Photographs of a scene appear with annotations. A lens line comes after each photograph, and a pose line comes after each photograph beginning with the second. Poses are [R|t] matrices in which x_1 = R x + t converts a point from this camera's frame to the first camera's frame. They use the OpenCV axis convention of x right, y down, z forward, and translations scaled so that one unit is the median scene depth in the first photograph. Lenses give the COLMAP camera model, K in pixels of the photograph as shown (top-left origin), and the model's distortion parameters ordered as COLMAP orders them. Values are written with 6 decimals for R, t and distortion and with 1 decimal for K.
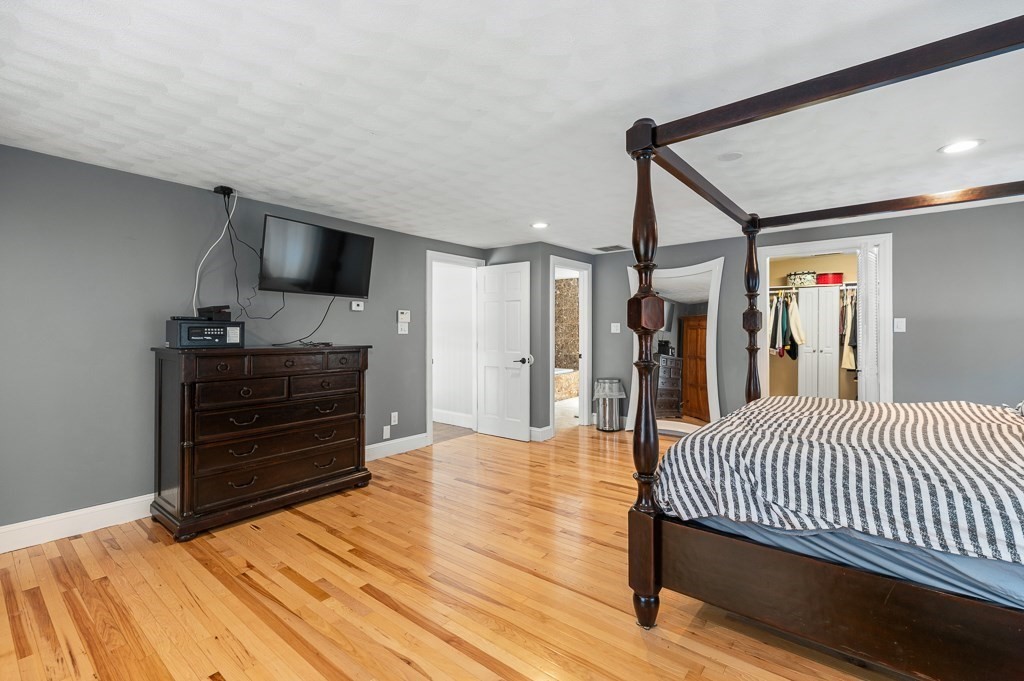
lens RADIAL K [[447.1, 0, 509.5], [0, 447.1, 333.8], [0, 0, 1]] dist [0.000383, 0.000014]
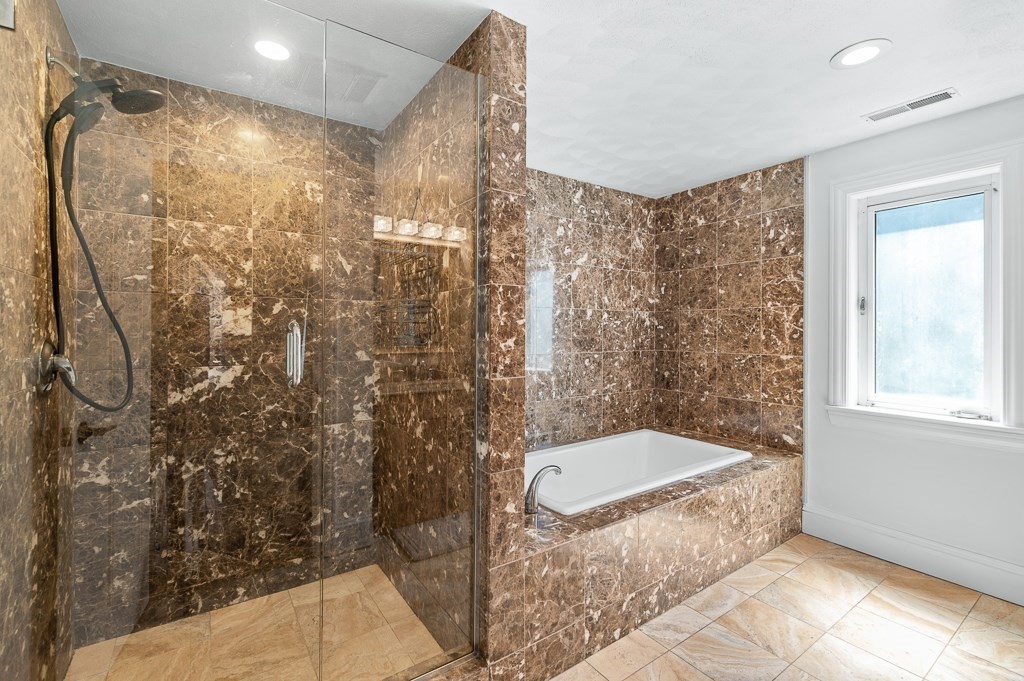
lens RADIAL K [[447.1, 0, 512.9], [0, 447.1, 336.9], [0, 0, 1]] dist [0.000383, 0.000014]
pose [[0.960846, 0.003036, -0.277065, 0.064642], [-0.001286, 0.999978, 0.006500, -0.003107], [0.277079, -0.005889, 0.960829, 0.621650]]
